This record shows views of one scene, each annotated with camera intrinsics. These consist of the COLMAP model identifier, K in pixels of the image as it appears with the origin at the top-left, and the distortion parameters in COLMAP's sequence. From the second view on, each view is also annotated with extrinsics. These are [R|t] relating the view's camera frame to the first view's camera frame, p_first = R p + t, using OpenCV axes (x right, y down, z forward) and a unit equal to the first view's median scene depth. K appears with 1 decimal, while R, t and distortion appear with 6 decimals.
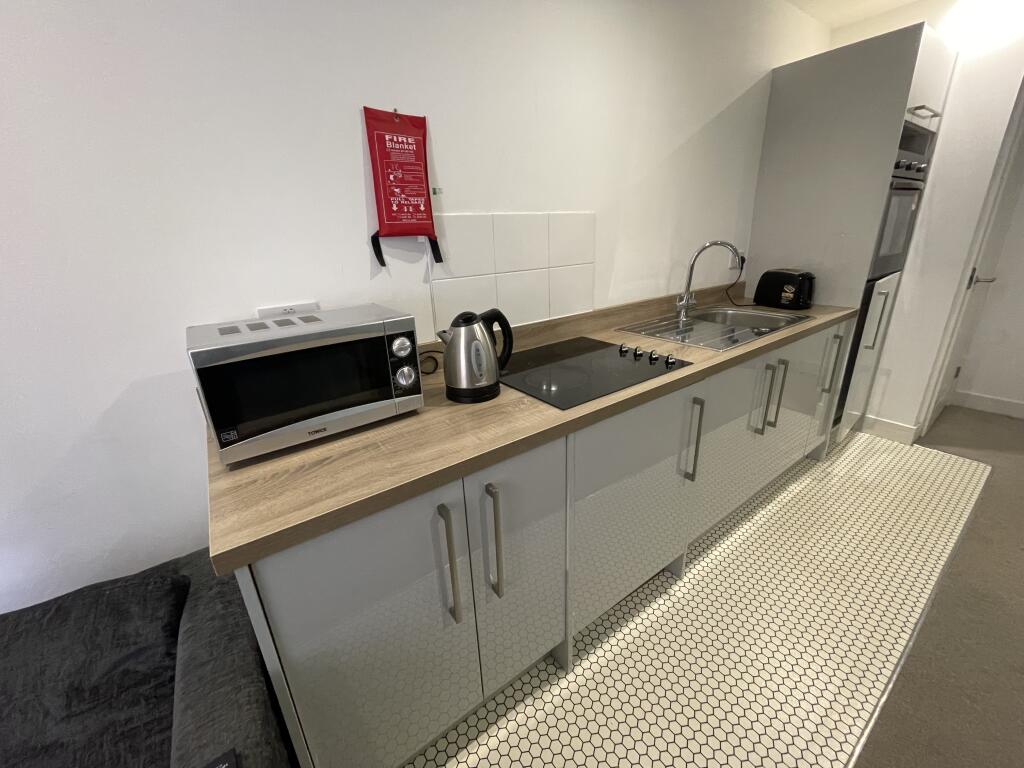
lens RADIAL K [[413.9, 0, 509.9], [0, 413.9, 379.6], [0, 0, 1]] dist [0.000286, -0.001815]
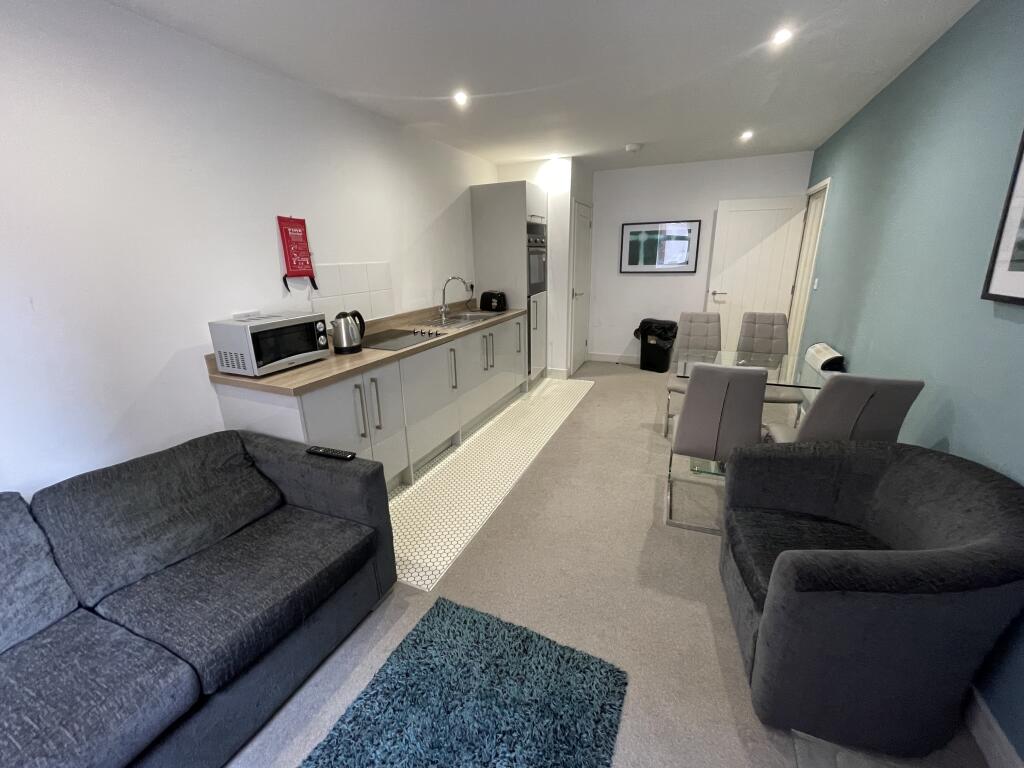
lens RADIAL K [[413.9, 0, 509.0], [0, 413.9, 379.9], [0, 0, 1]] dist [0.000286, -0.001815]
pose [[0.866726, -0.121613, 0.483732, -0.371008], [0.150501, 0.988383, -0.021175, 0.304325], [-0.475538, 0.091155, 0.874960, -1.061115]]
